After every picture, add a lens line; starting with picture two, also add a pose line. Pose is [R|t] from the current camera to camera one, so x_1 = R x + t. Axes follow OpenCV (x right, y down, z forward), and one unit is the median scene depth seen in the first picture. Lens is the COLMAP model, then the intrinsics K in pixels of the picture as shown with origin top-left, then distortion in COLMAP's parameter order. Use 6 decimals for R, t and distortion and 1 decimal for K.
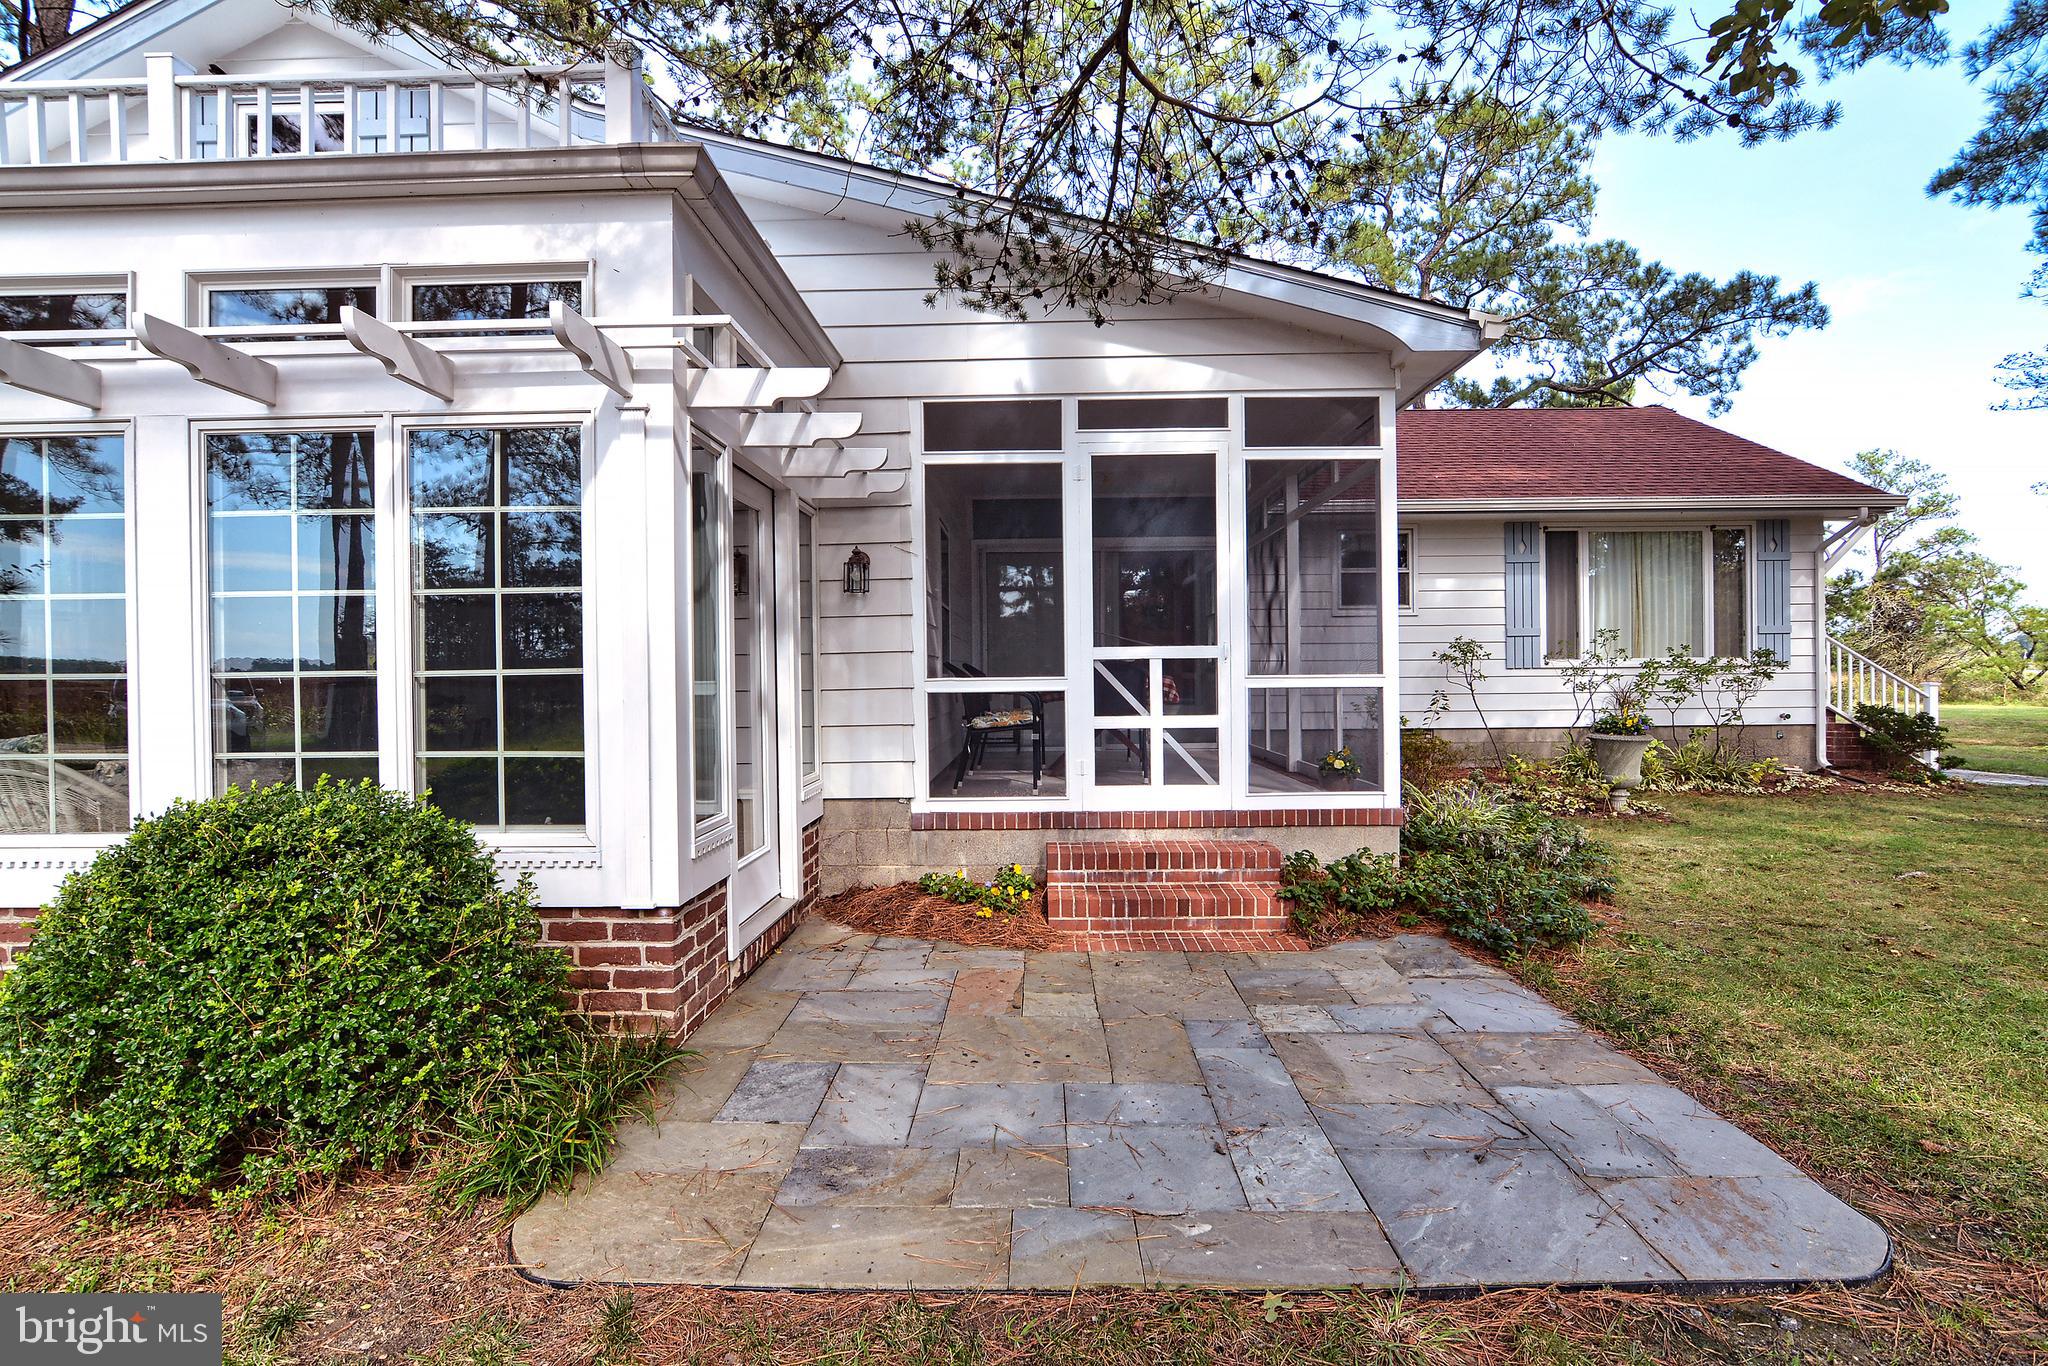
lens RADIAL K [[981.6, 0, 1017.6], [0, 981.6, 682.1], [0, 0, 1]] dist [-0.024068, 0.006920]
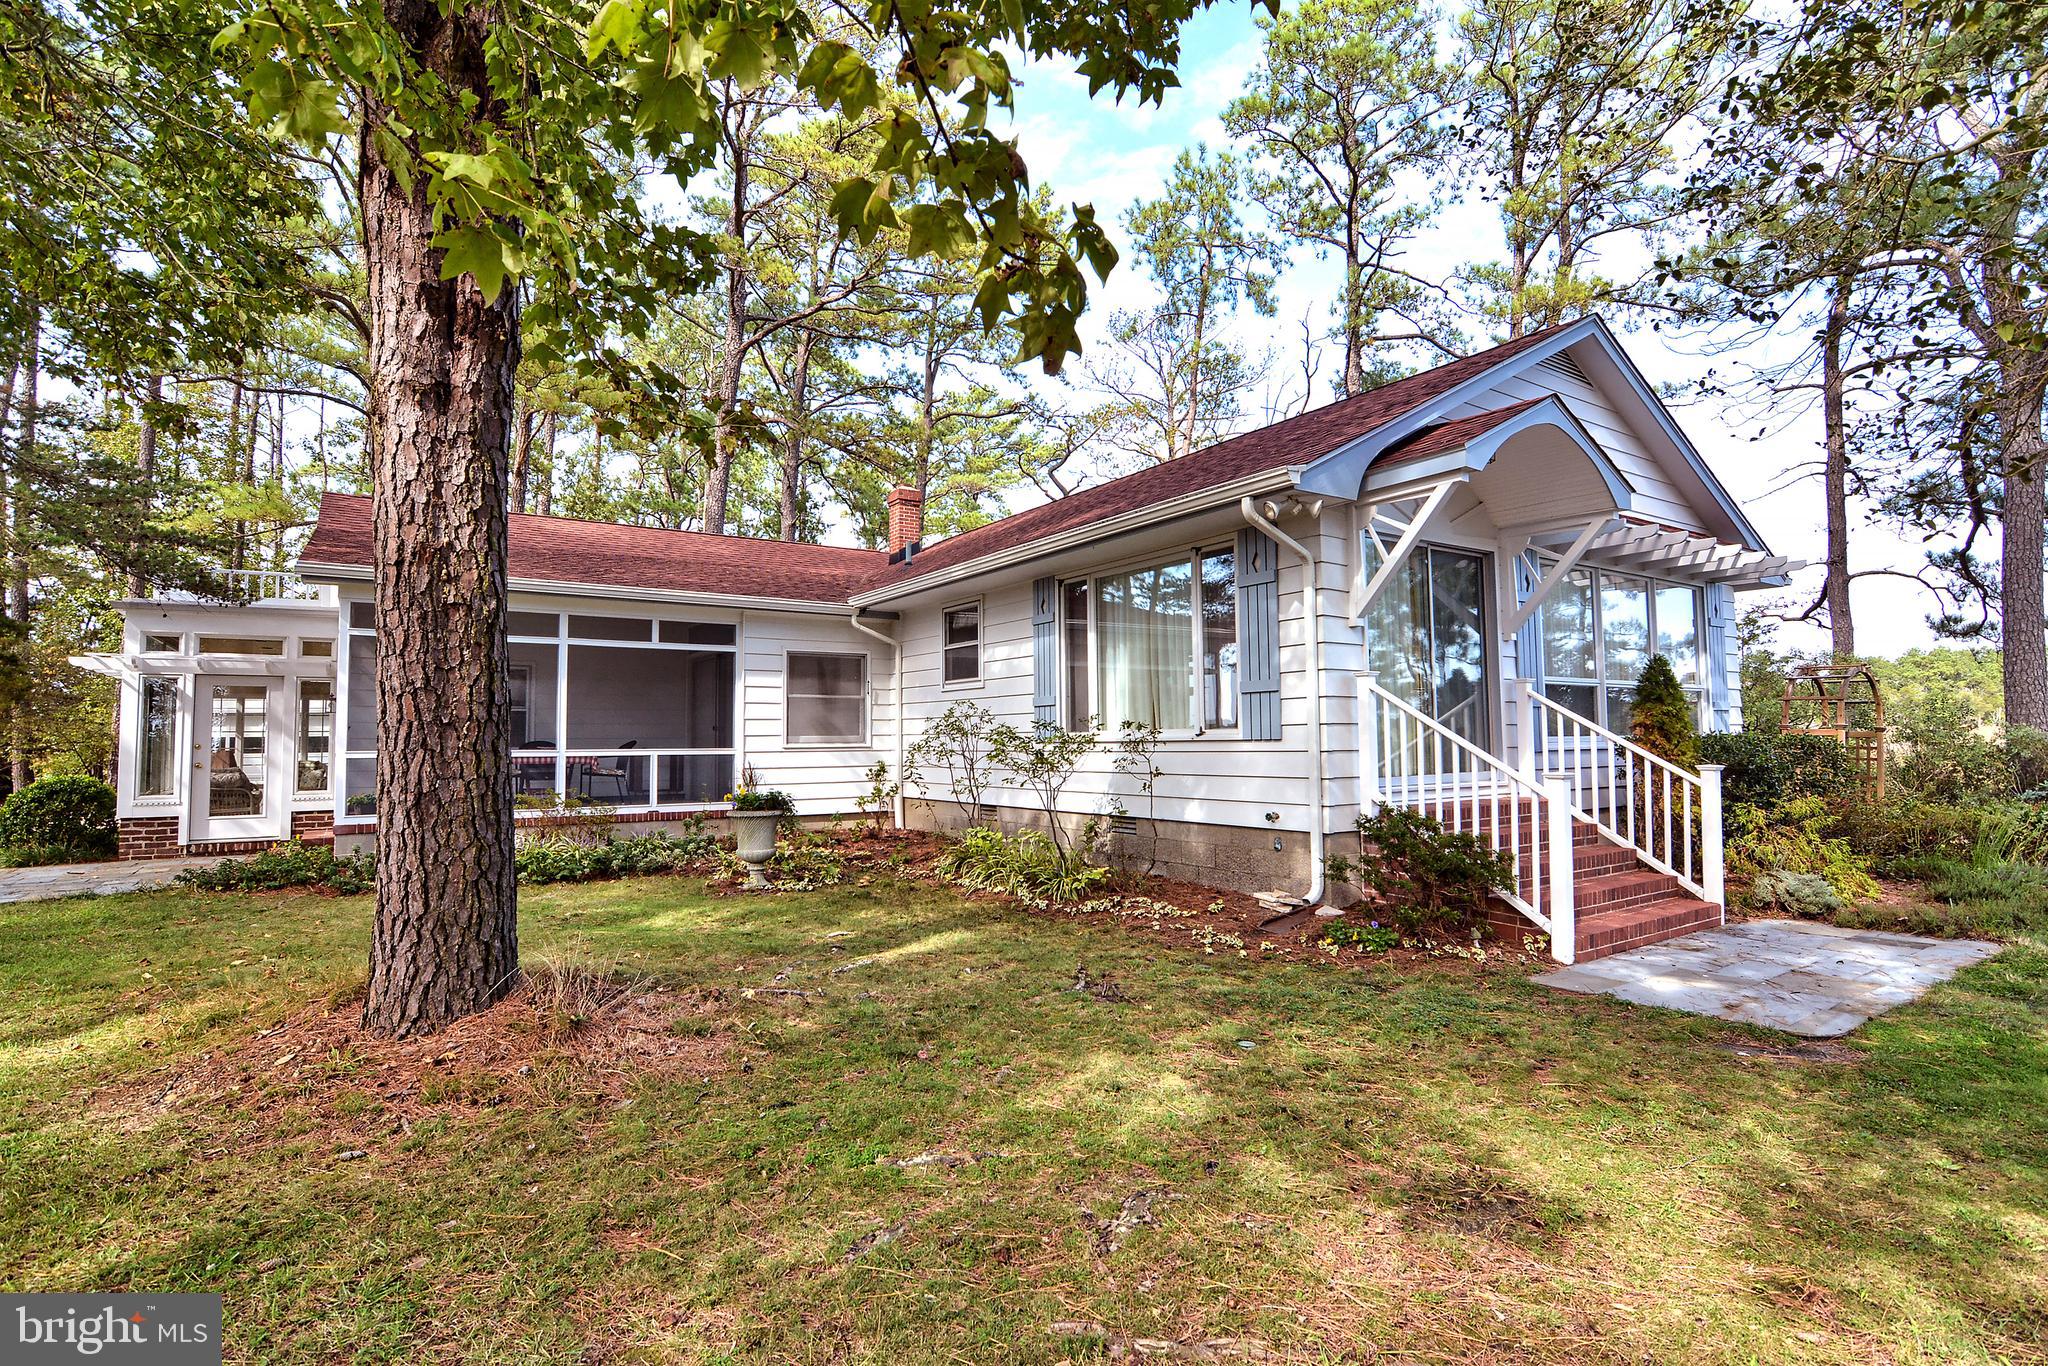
lens RADIAL K [[981.6, 0, 1026.3], [0, 981.6, 684.6], [0, 0, 1]] dist [-0.024068, 0.006920]
pose [[0.580069, -0.042962, -0.813434, 2.627738], [-0.003150, 0.998482, -0.054982, -0.037261], [0.814561, 0.034455, 0.579053, 0.999999]]
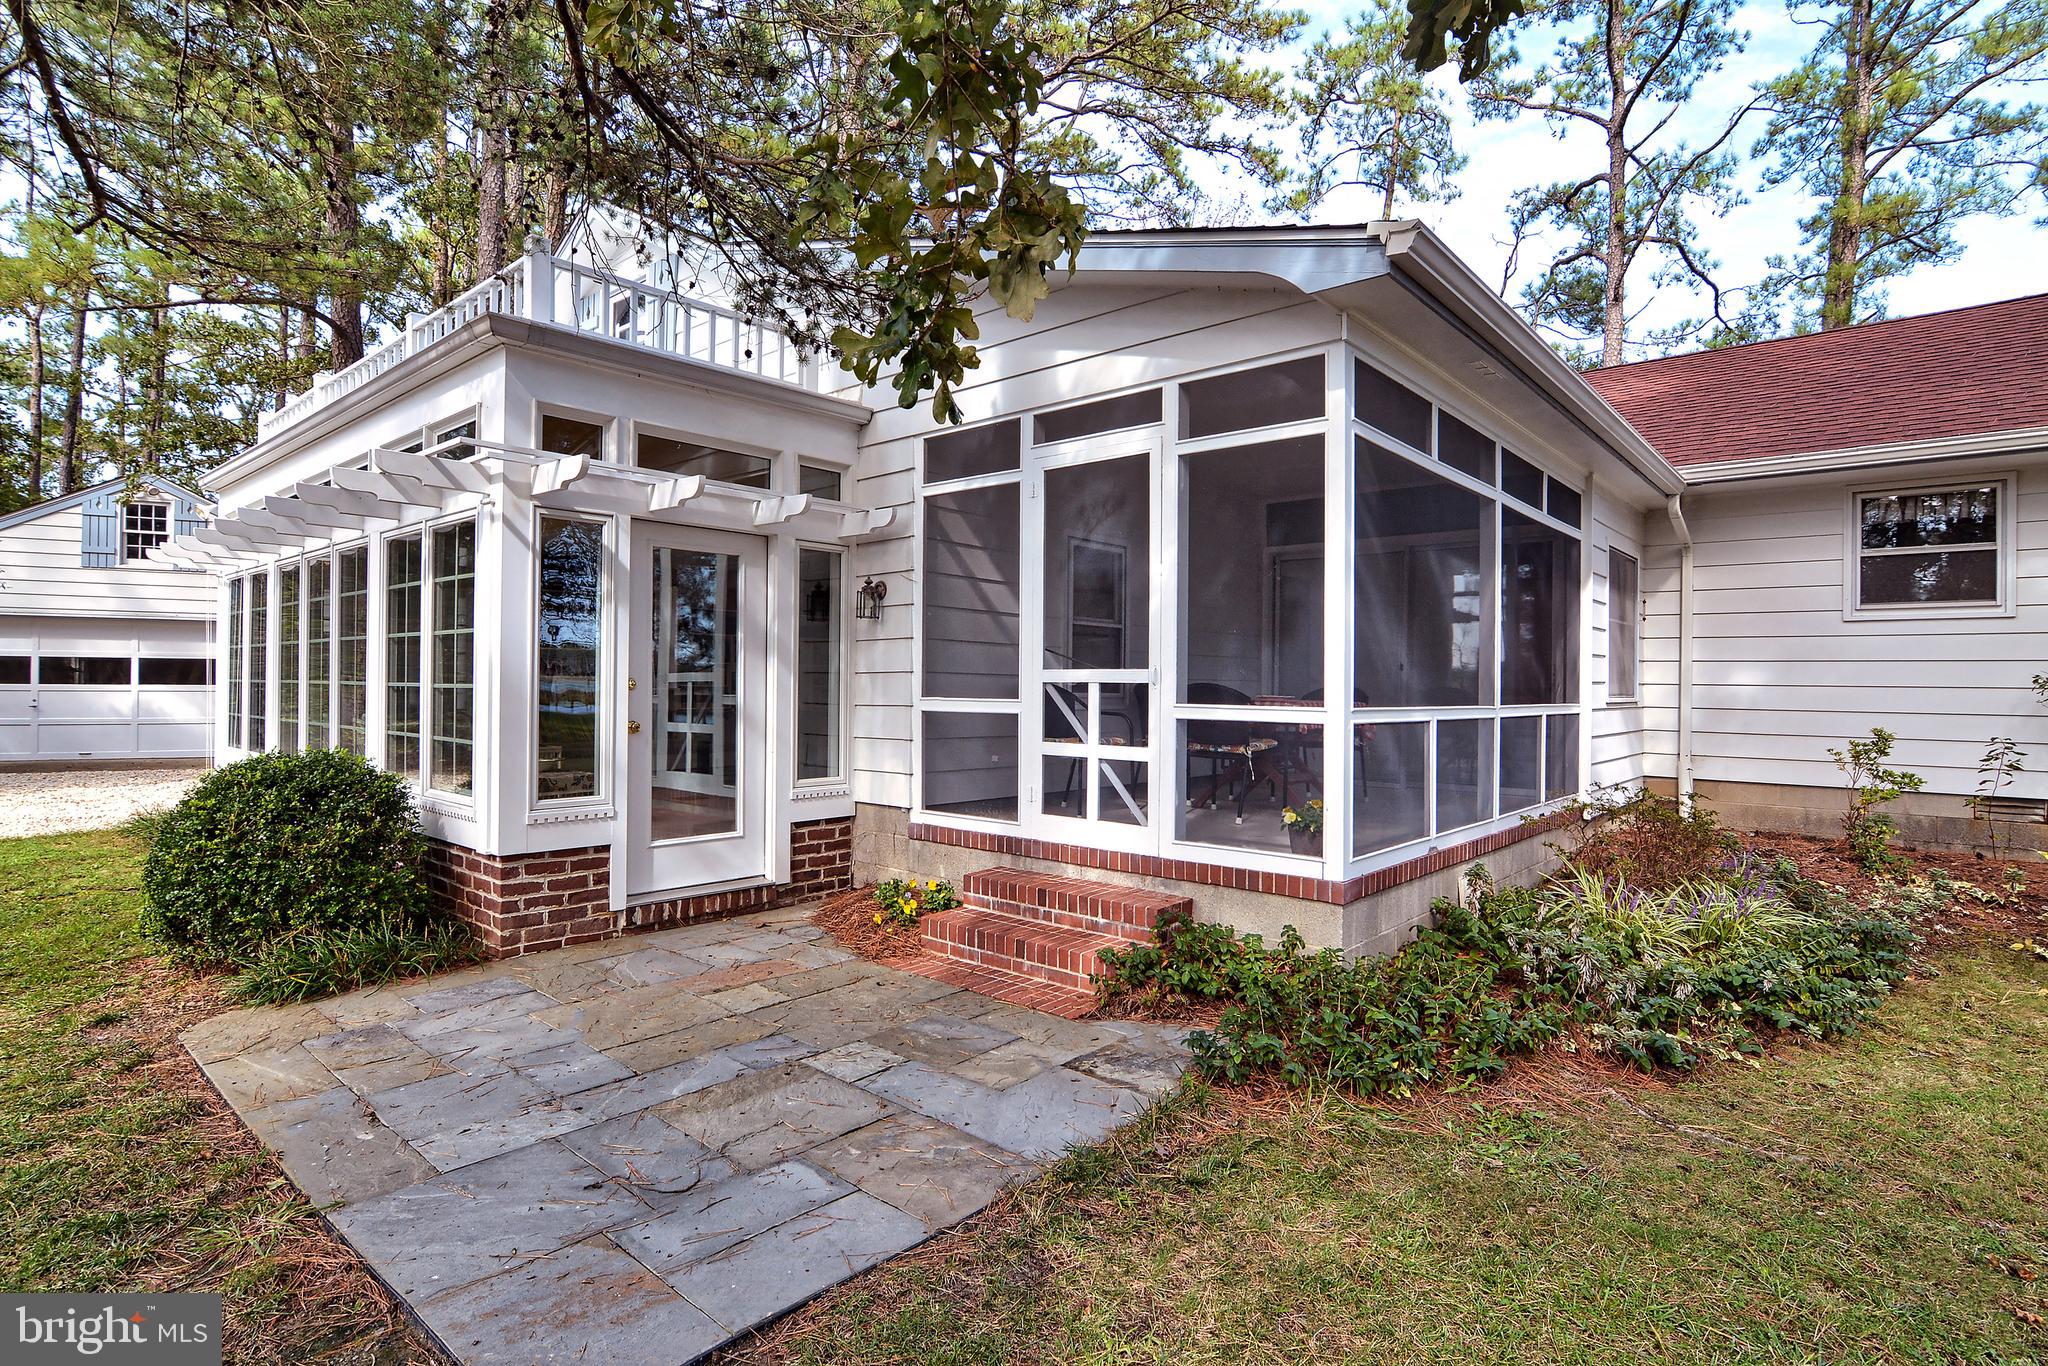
lens RADIAL K [[981.6, 0, 931.3], [0, 981.6, 684.1], [0, 0, 1]] dist [-0.024068, 0.006920]
pose [[0.767597, 0.018012, -0.640680, 0.617953], [-0.023919, 0.999714, -0.000552, -0.018245], [0.640487, 0.015748, 0.767808, 0.196364]]
